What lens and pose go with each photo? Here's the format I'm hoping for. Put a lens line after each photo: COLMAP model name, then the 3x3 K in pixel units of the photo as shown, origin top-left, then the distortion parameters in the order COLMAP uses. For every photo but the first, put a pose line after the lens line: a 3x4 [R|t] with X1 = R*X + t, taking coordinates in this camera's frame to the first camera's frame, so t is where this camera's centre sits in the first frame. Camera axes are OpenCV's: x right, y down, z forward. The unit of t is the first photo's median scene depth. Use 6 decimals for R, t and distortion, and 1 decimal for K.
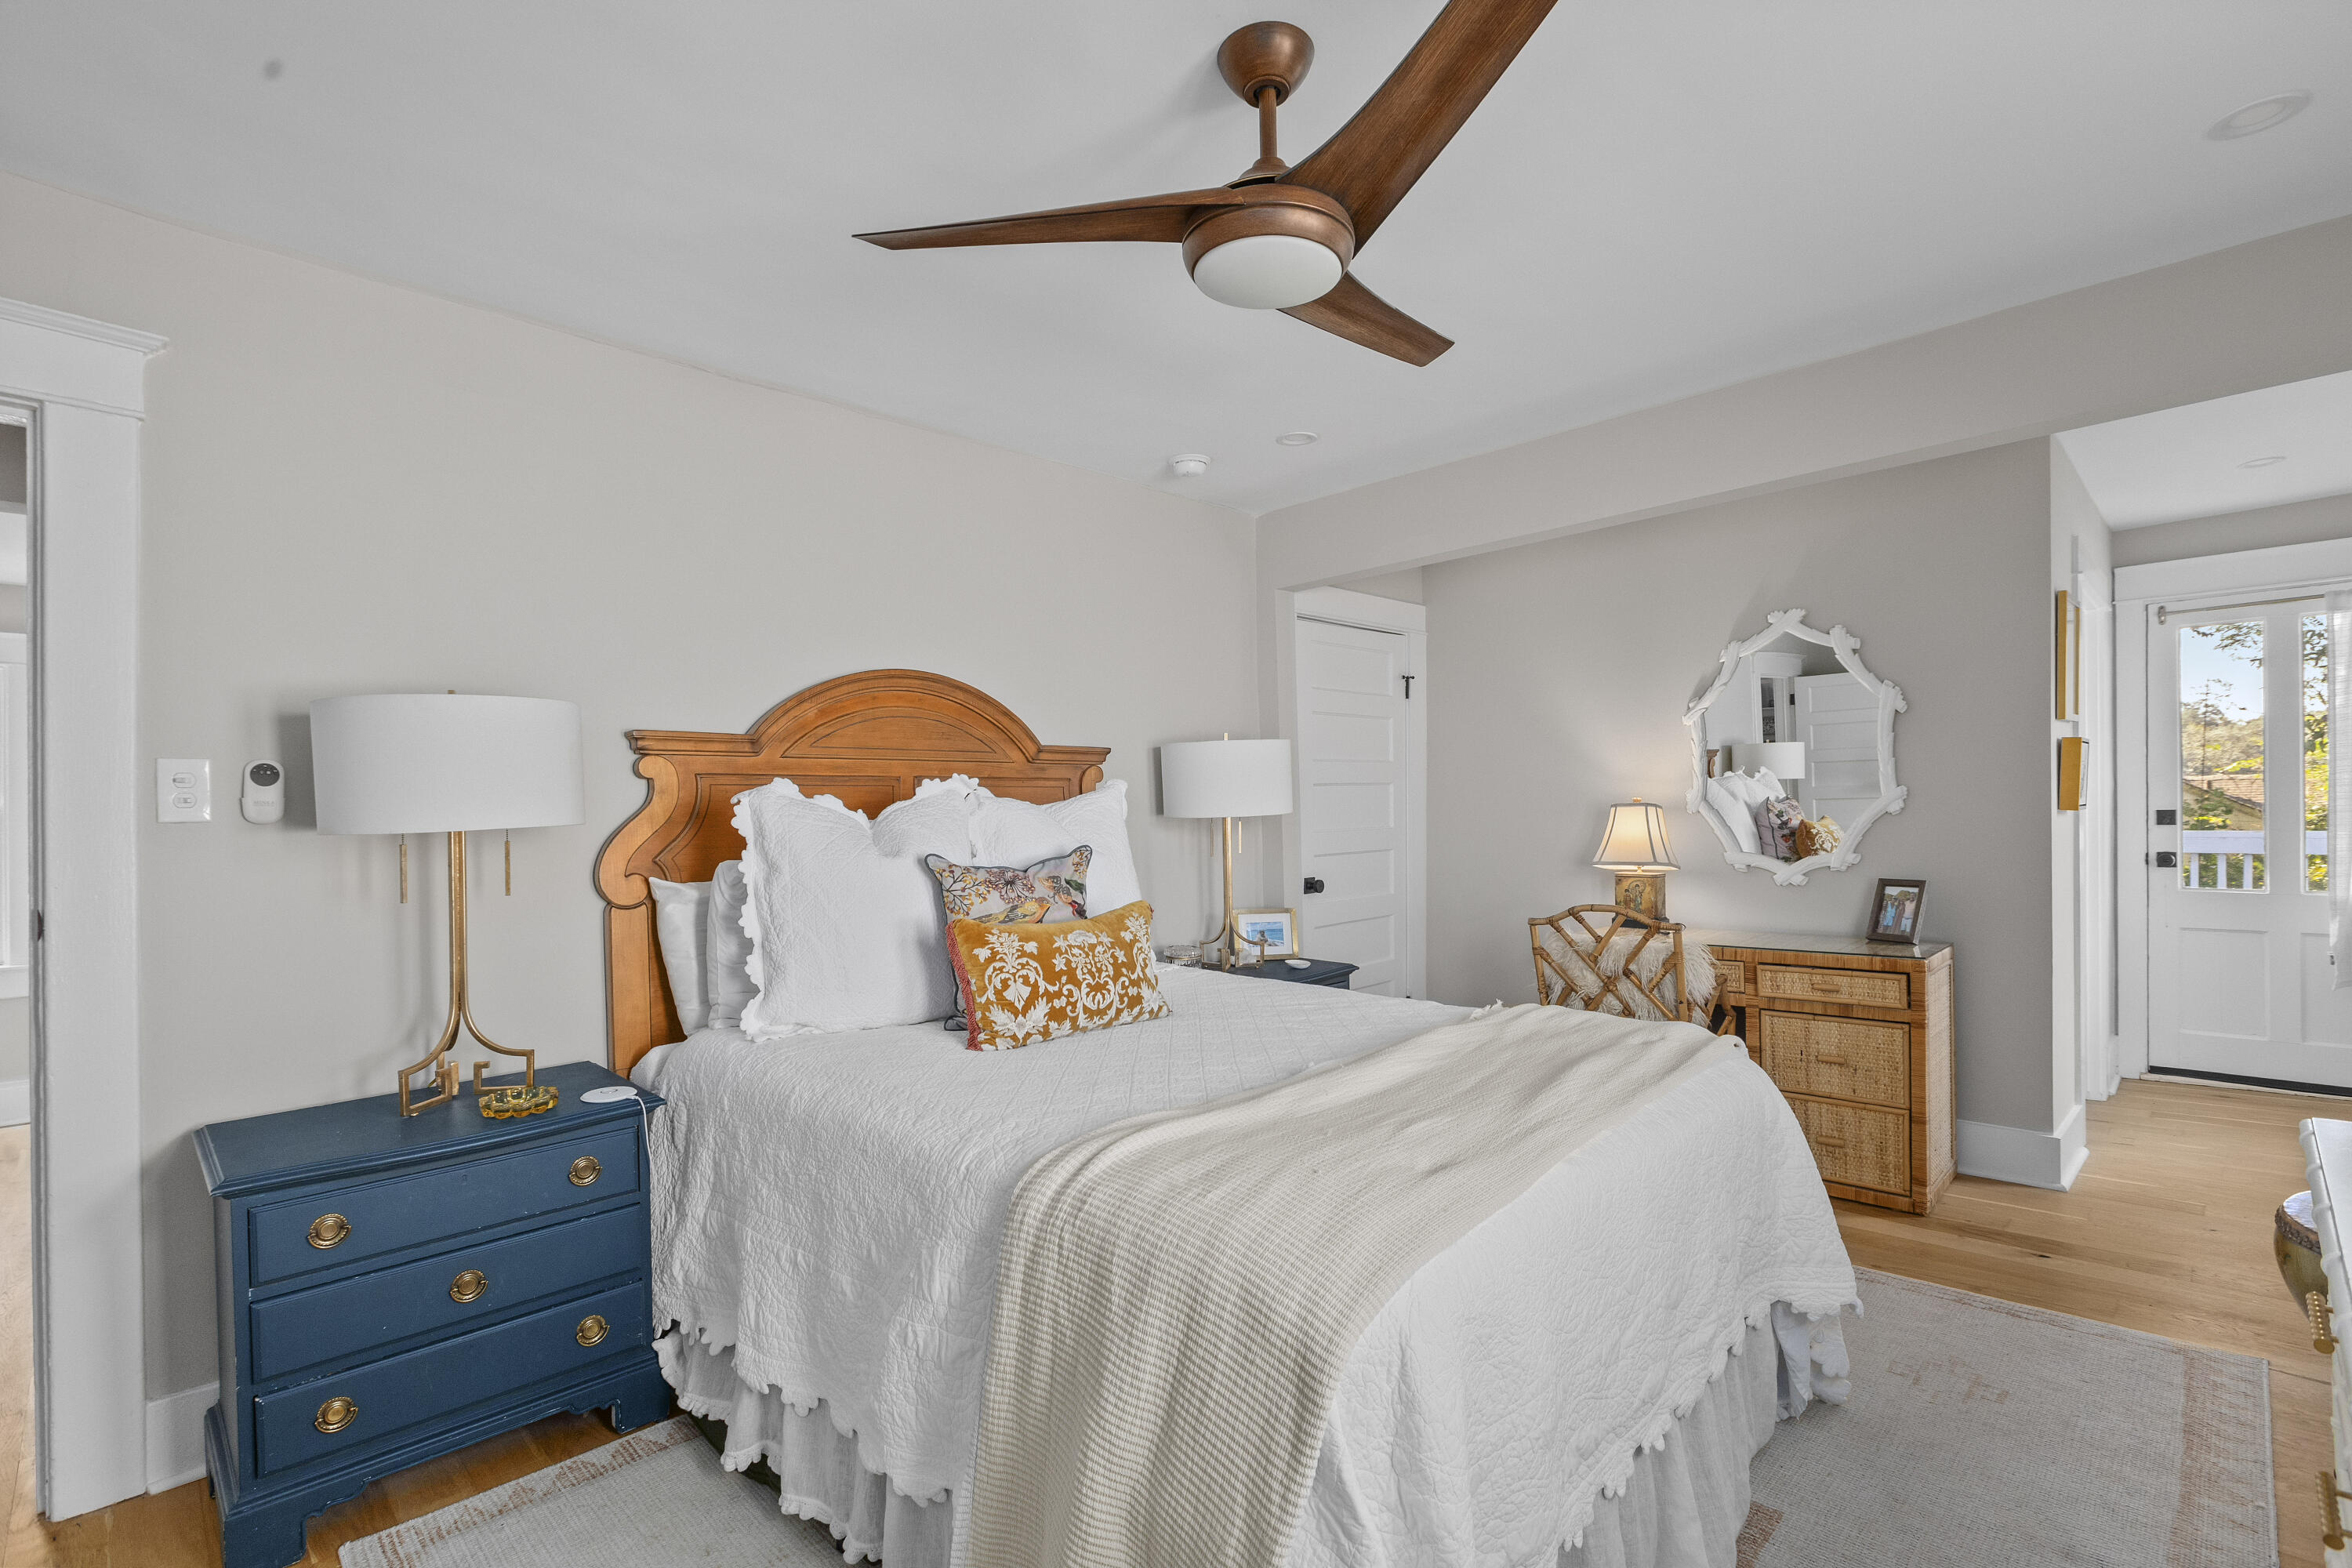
lens RADIAL K [[1098.9, 0, 1175.6], [0, 1098.9, 822.6], [0, 0, 1]] dist [-0.002255, -0.000022]
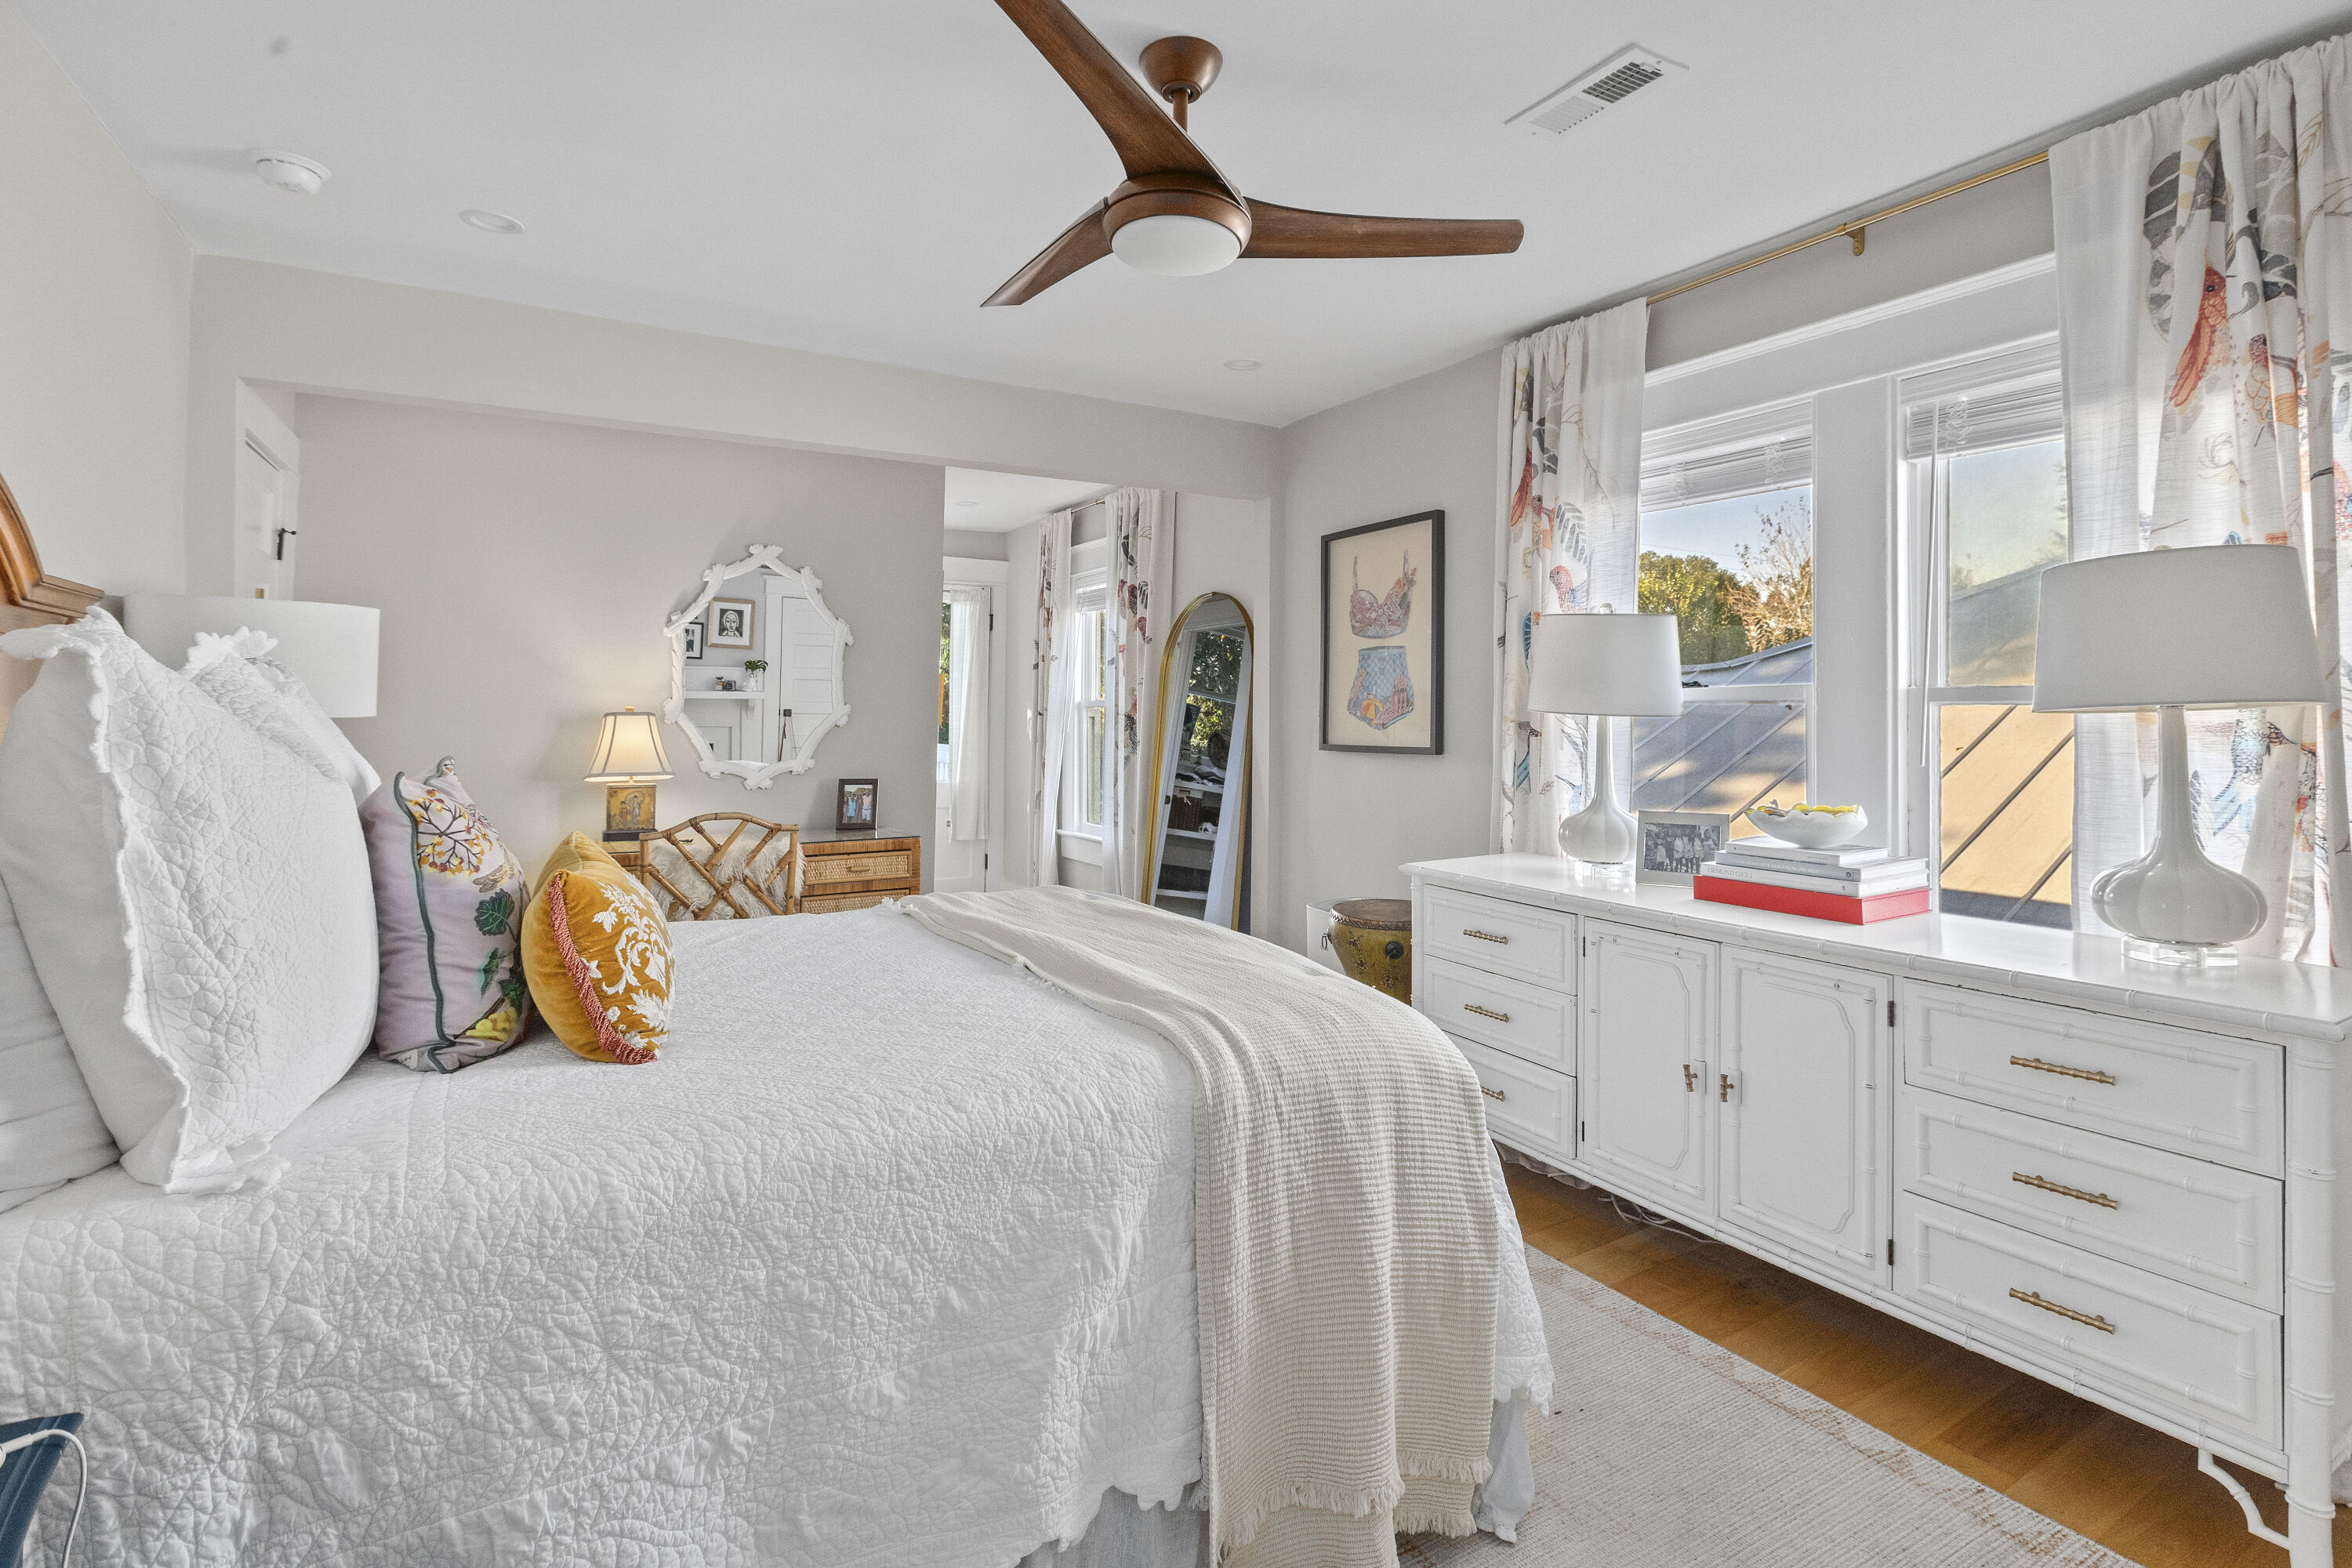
lens RADIAL K [[1109.2, 0, 1176.0], [0, 1109.2, 724.7], [0, 0, 1]] dist [-0.000989, 0.000197]
pose [[0.253672, 0.014806, 0.967177, -0.487241], [-0.001558, 0.999888, -0.014898, 0.008622], [-0.967289, 0.002273, 0.253667, 0.337707]]
